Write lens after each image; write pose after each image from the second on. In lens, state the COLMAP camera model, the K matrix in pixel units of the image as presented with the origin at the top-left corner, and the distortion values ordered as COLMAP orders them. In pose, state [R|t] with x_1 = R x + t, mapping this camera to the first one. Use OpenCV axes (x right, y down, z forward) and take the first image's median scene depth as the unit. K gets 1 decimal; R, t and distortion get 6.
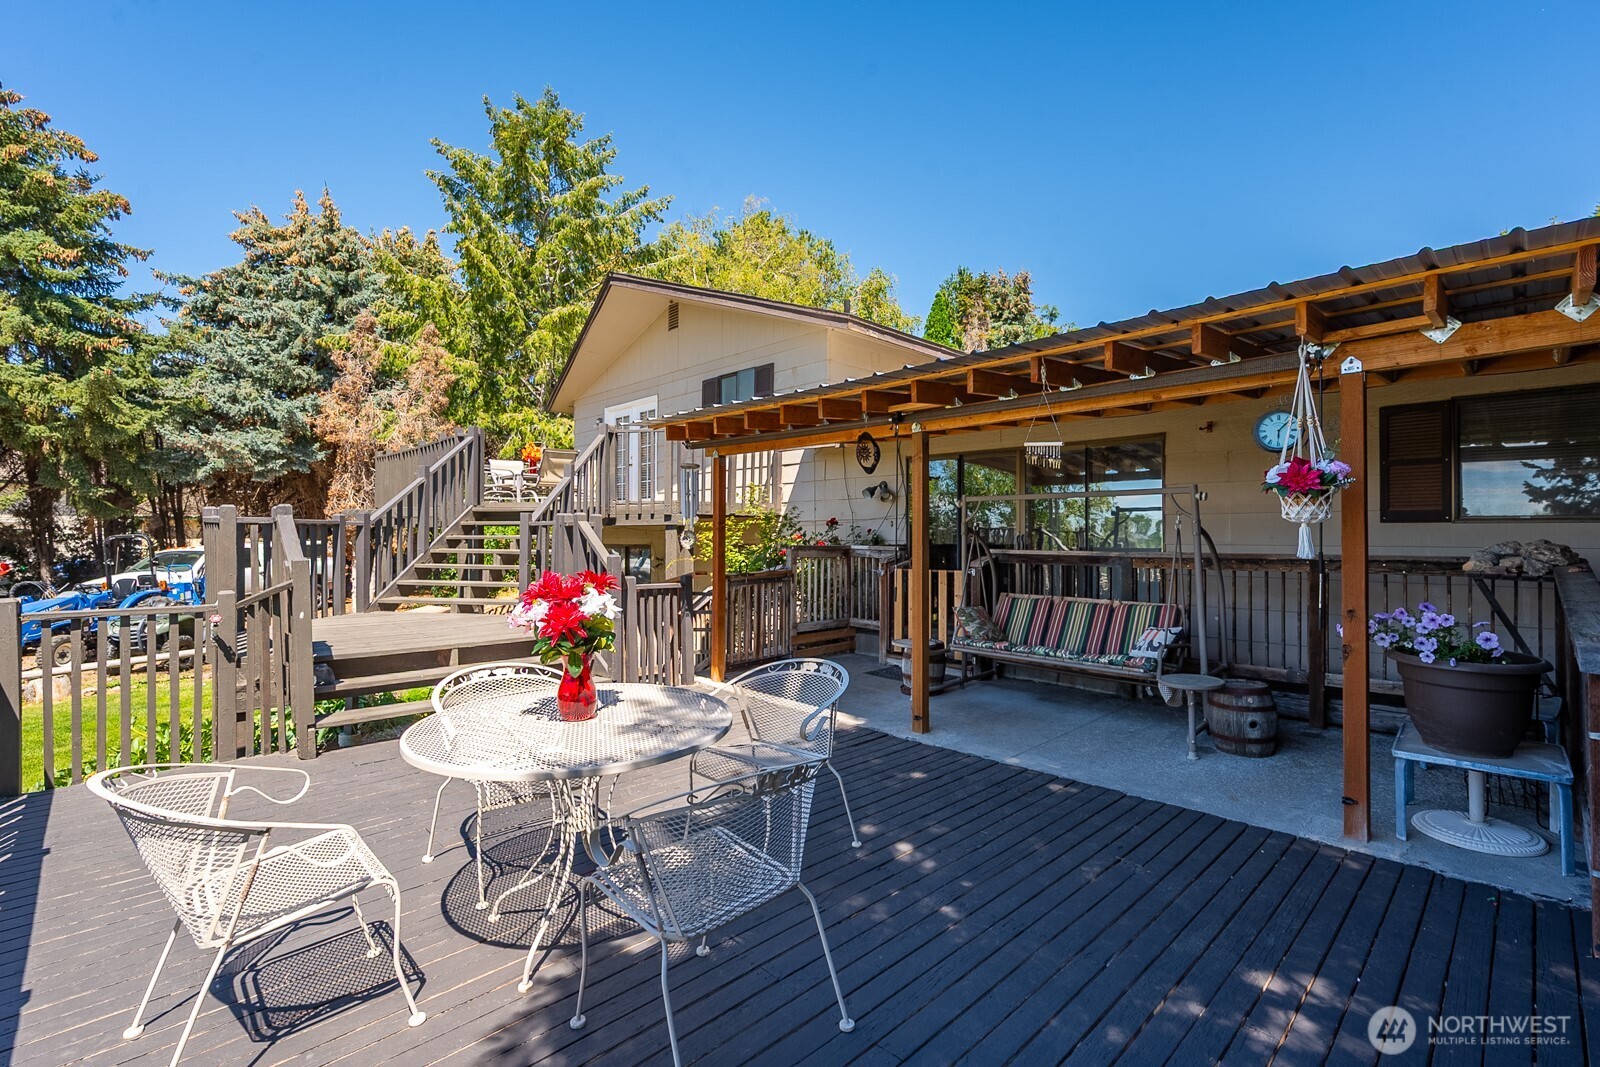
lens RADIAL K [[712.8, 0, 800.0], [0, 712.8, 533.5], [0, 0, 1]] dist [-0.001646, -0.000239]
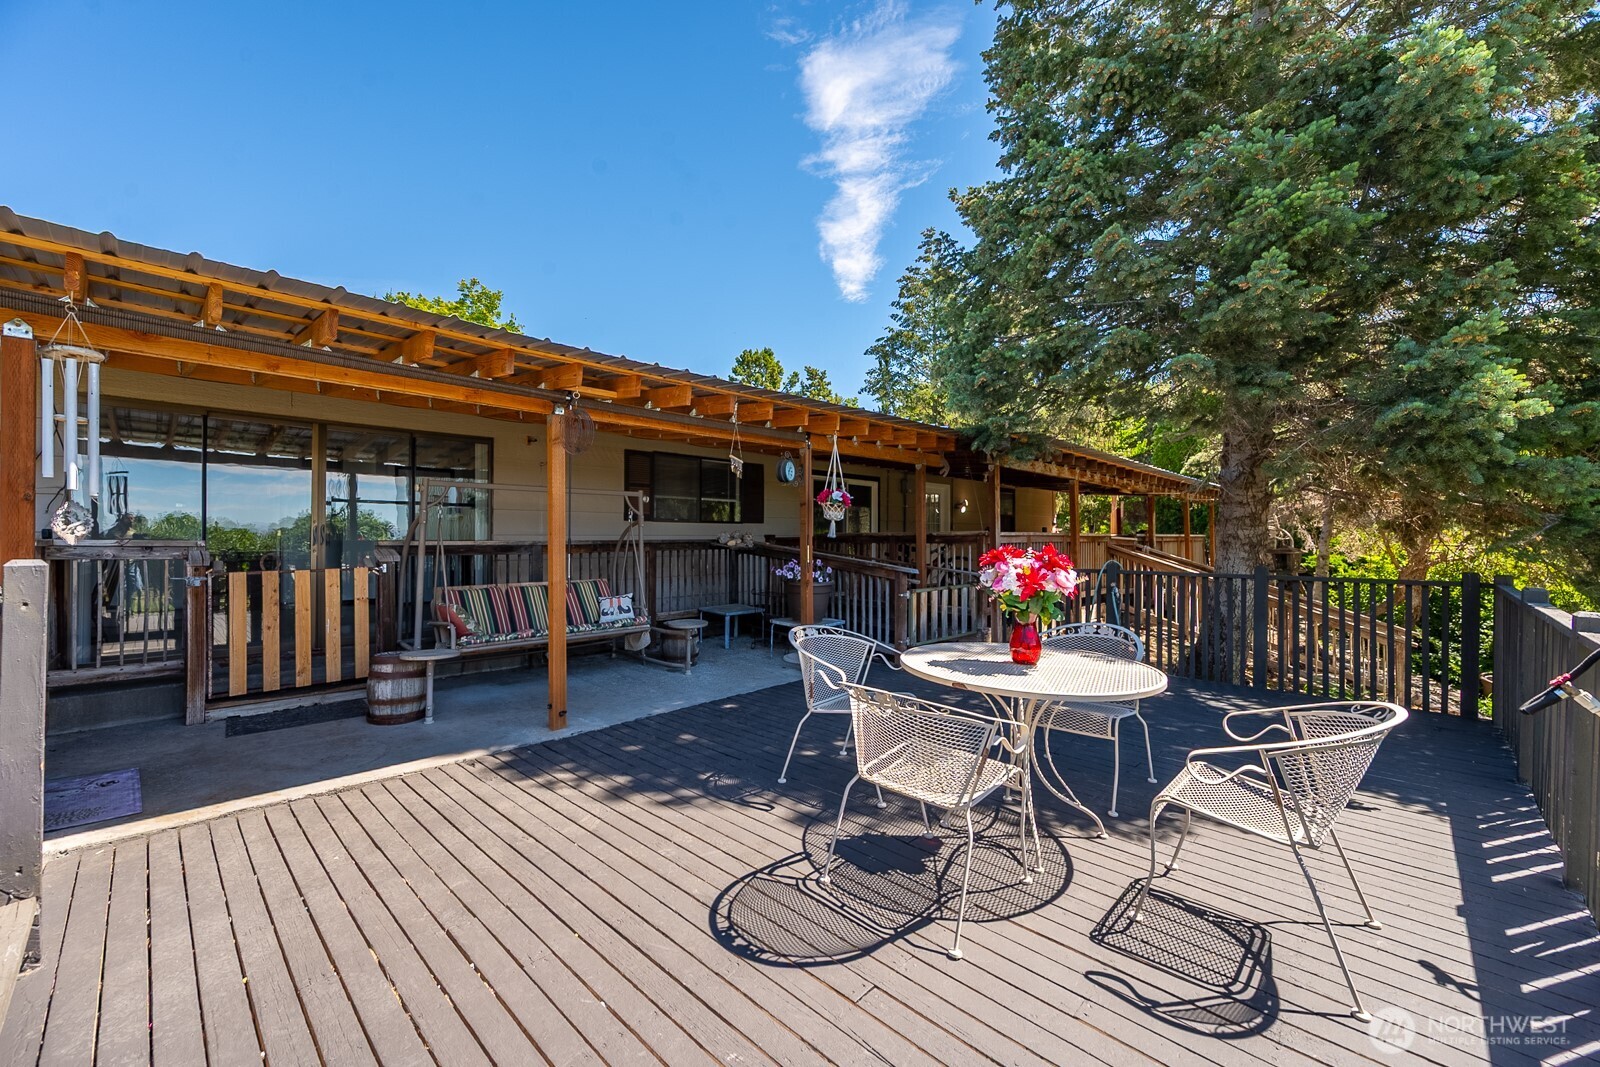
lens RADIAL K [[631.3, 0, 800.0], [0, 631.3, 533.5], [0, 0, 1]] dist [0.000182, 0.000038]
pose [[-0.033858, 0.002307, 0.999424, -1.371630], [-0.006473, 0.999976, -0.002527, 0.031399], [-0.999406, -0.006555, -0.033843, 1.391044]]
